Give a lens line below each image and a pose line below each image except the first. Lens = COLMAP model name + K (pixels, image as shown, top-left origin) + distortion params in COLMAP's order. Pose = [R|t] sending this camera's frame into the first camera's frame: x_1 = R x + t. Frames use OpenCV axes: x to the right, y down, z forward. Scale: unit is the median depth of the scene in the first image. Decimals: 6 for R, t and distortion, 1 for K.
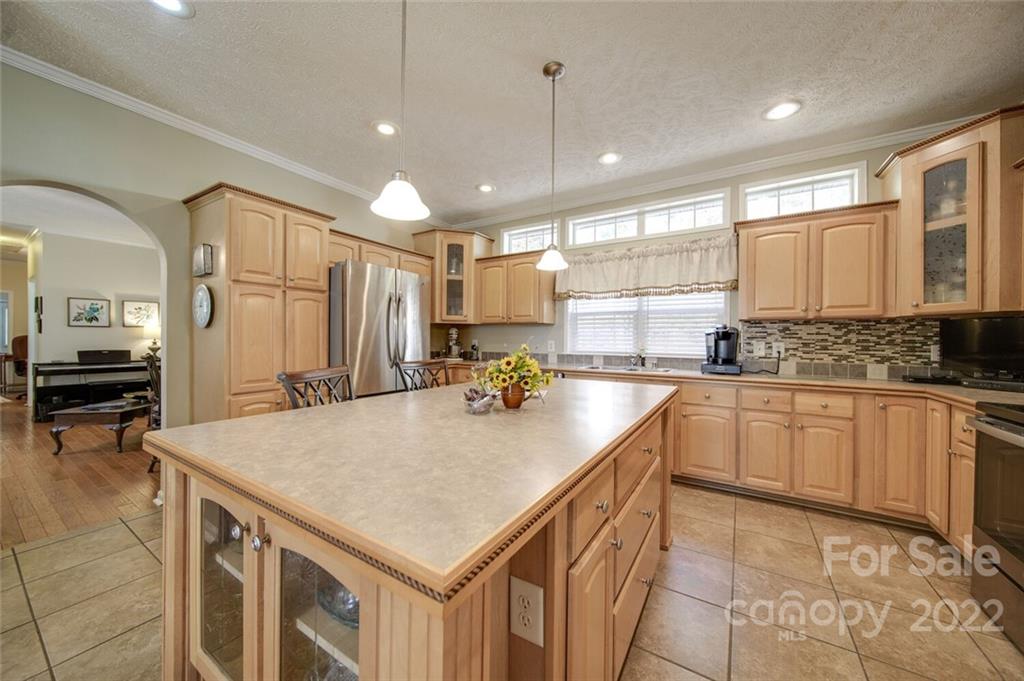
lens RADIAL K [[359.0, 0, 517.4], [0, 359.0, 340.7], [0, 0, 1]] dist [-0.001252, -0.000883]
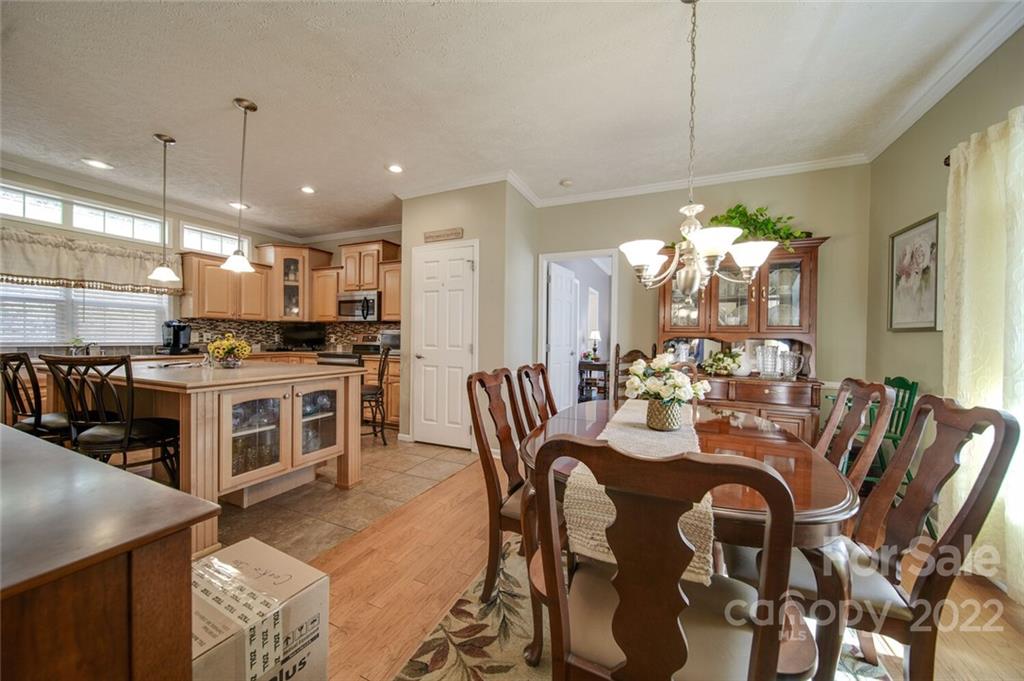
lens RADIAL K [[359.0, 0, 514.9], [0, 359.0, 339.8], [0, 0, 1]] dist [-0.001252, -0.000883]
pose [[-0.136399, -0.016442, 0.990518, -1.152324], [-0.007237, 0.999852, 0.015601, 0.000888], [-0.990628, -0.005040, -0.136497, -0.130794]]
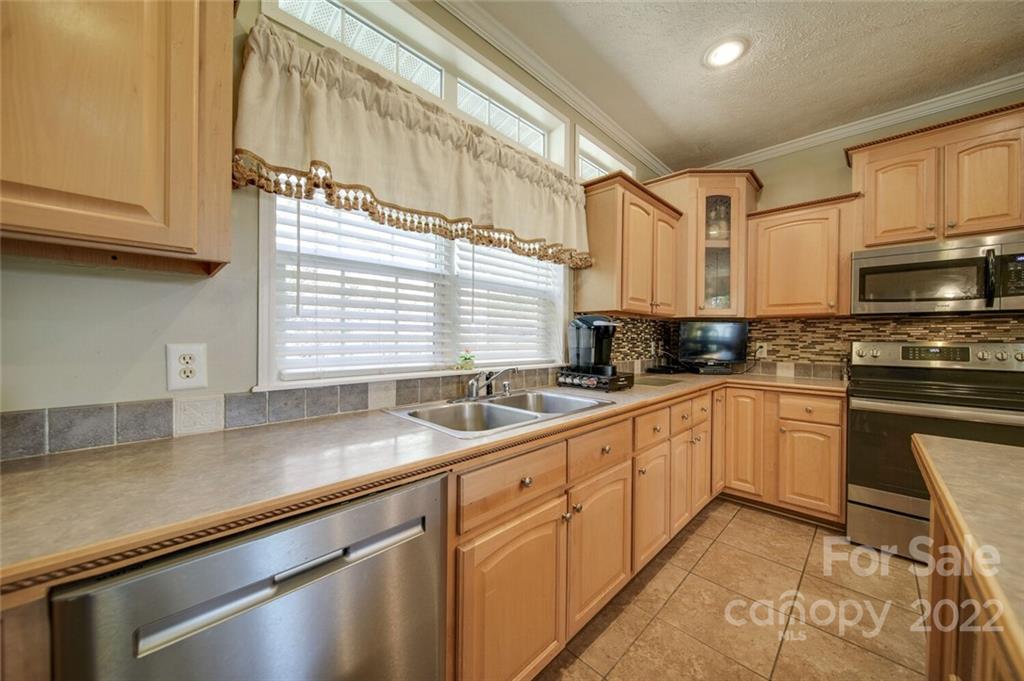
lens RADIAL K [[359.0, 0, 514.9], [0, 359.0, 338.7], [0, 0, 1]] dist [-0.001252, -0.000883]
pose [[0.227331, -0.008416, 0.973781, -0.145123], [-0.002164, 0.999956, 0.009147, -0.008725], [-0.973815, -0.004186, 0.227302, 1.150866]]
